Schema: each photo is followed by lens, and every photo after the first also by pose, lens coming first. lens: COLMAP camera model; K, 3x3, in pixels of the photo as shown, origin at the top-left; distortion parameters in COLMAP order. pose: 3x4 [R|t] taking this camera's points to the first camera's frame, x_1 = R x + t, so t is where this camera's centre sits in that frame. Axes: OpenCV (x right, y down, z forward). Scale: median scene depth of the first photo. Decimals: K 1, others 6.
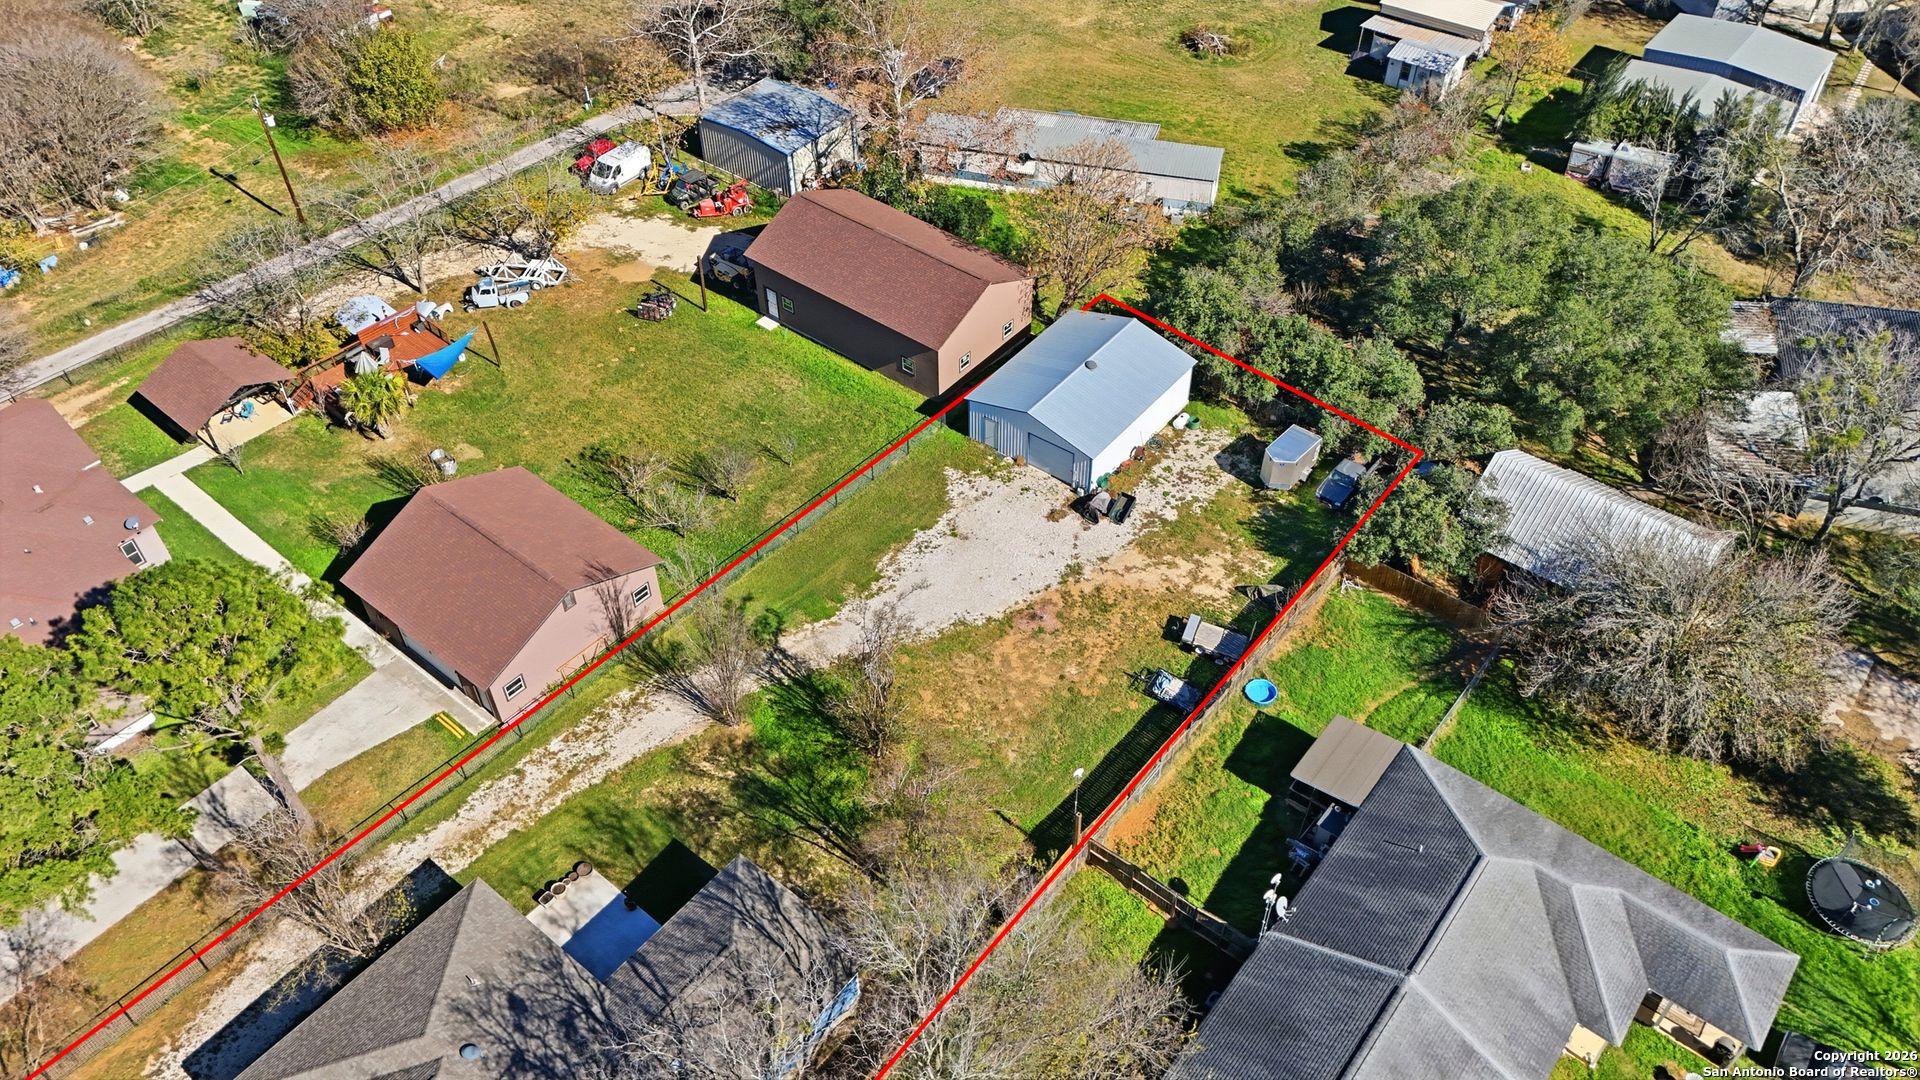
lens RADIAL K [[1382.8, 0, 956.5], [0, 1382.8, 537.7], [0, 0, 1]] dist [0.027600, -0.008074]
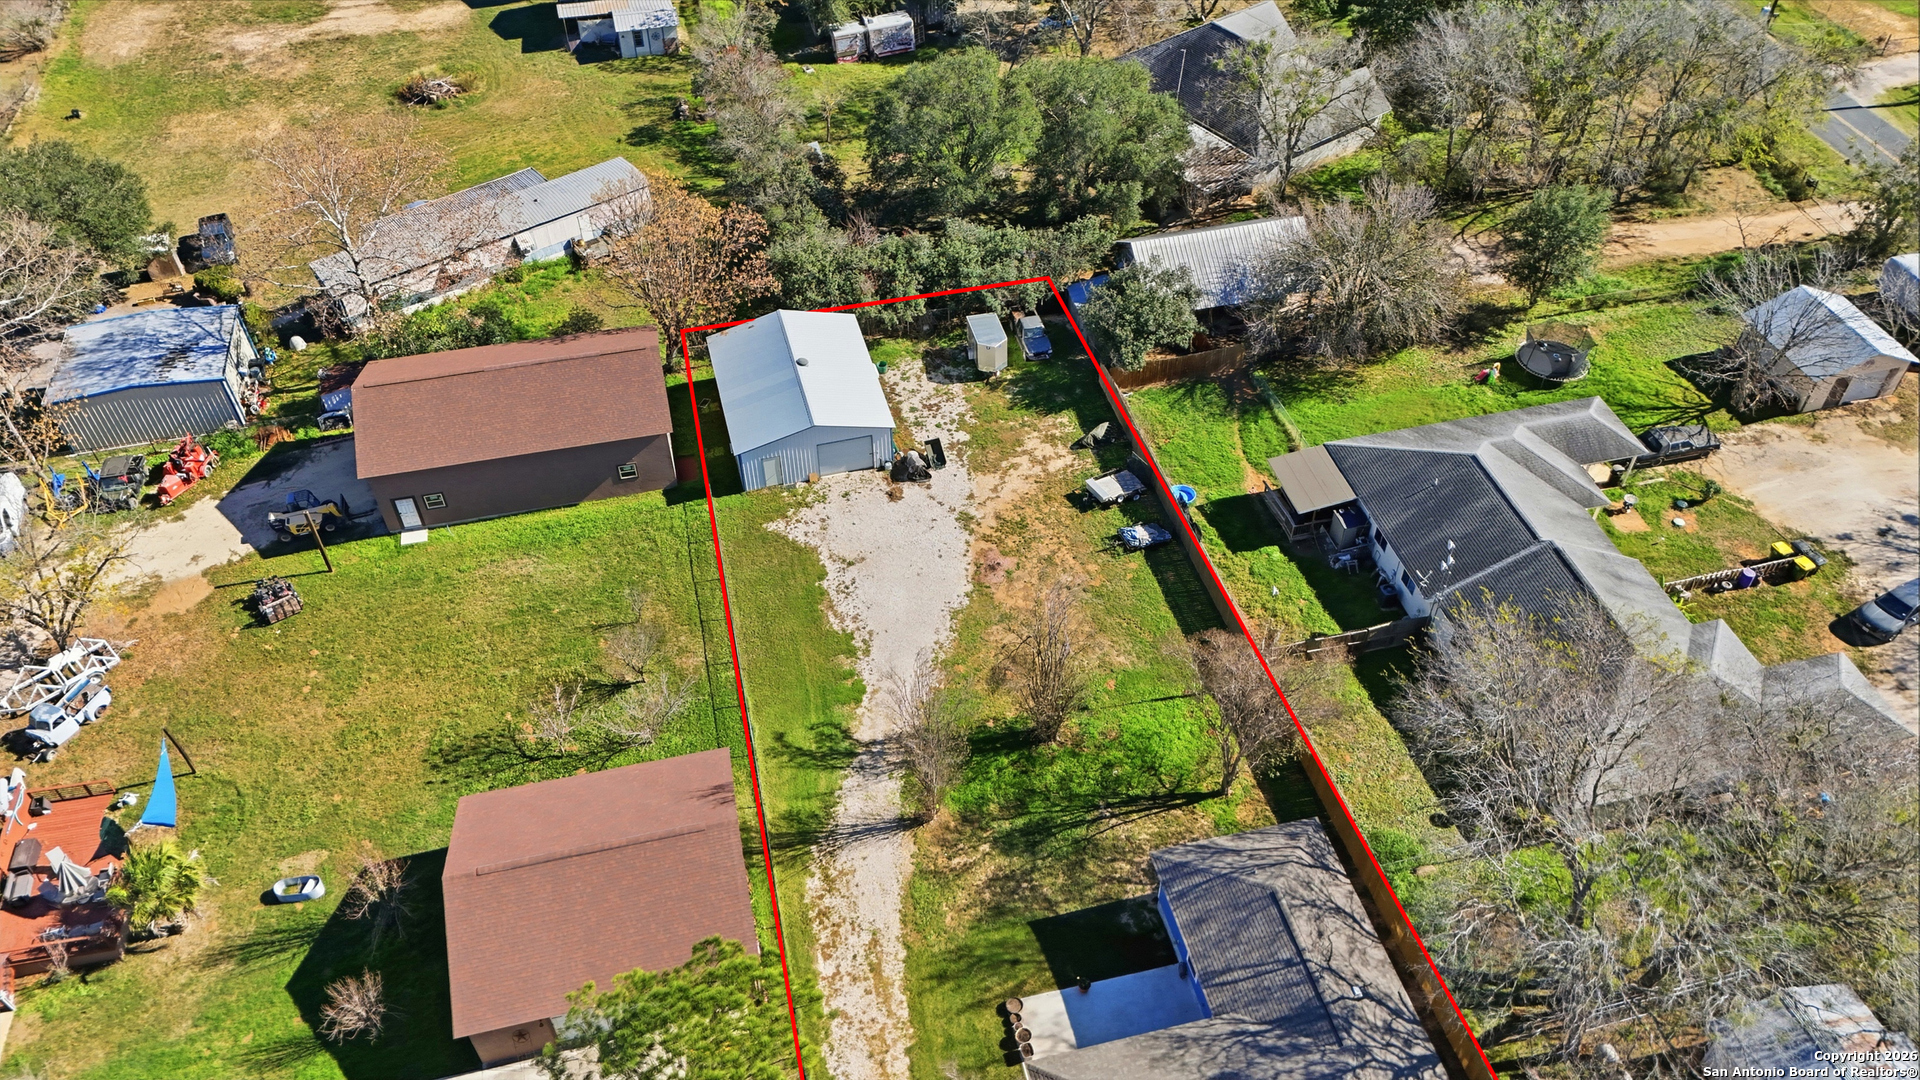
lens RADIAL K [[1382.8, 0, 955.3], [0, 1382.8, 541.6], [0, 0, 1]] dist [0.027600, -0.008074]
pose [[0.610087, -0.557162, 0.563352, -0.477170], [0.554624, 0.808065, 0.198552, -0.160517], [-0.565850, 0.191315, 0.802005, 0.166539]]
